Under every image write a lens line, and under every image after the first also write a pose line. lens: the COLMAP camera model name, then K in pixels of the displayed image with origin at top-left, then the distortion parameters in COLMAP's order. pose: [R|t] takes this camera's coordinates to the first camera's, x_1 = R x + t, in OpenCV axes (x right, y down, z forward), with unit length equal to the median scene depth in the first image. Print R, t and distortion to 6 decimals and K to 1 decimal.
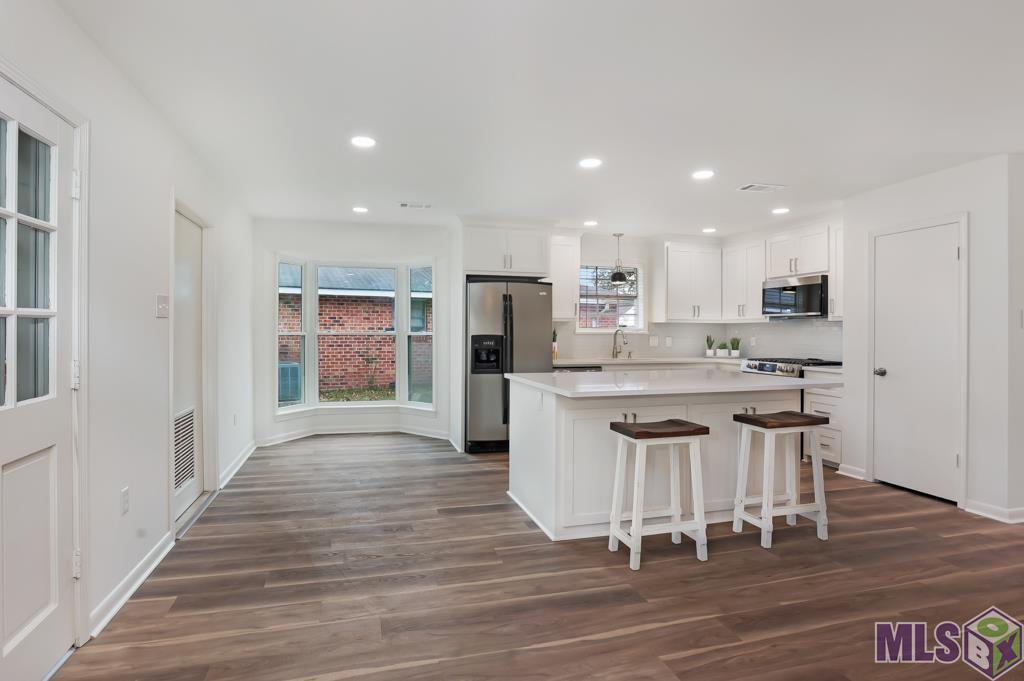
lens RADIAL K [[512.3, 0, 480.7], [0, 512.3, 334.5], [0, 0, 1]] dist [-0.052020, 0.018863]
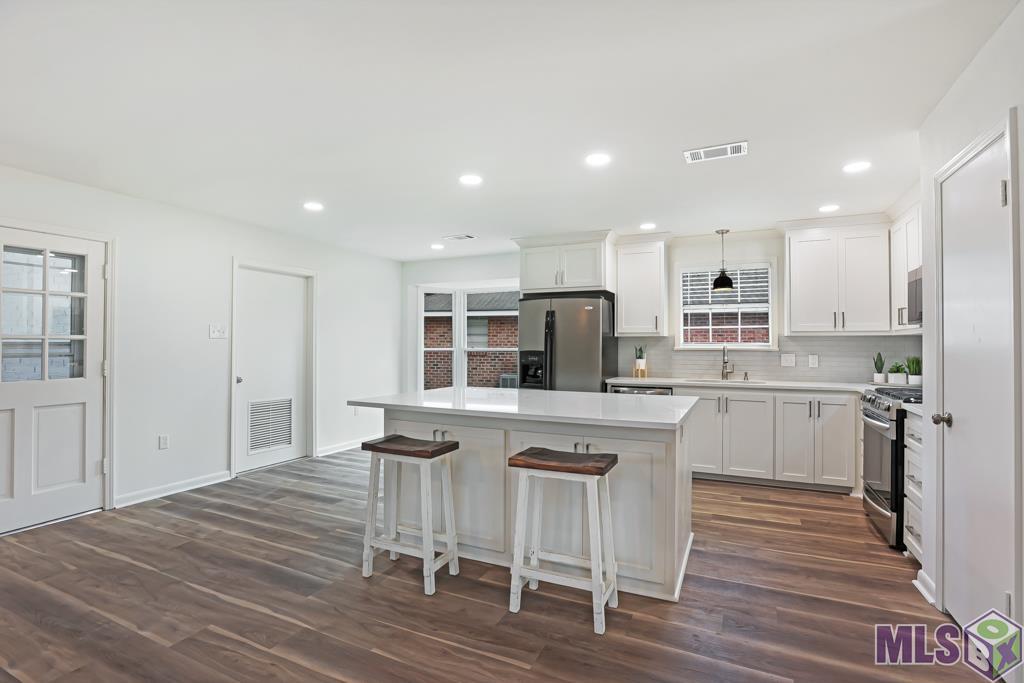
lens RADIAL K [[484.3, 0, 512.0], [0, 484.3, 341.5], [0, 0, 1]] dist [-0.050981, 0.023107]
pose [[0.773029, -0.005424, -0.634347, 0.886997], [-0.004592, 0.999889, -0.014146, -0.005425], [0.634354, 0.013849, 0.772919, 0.320335]]
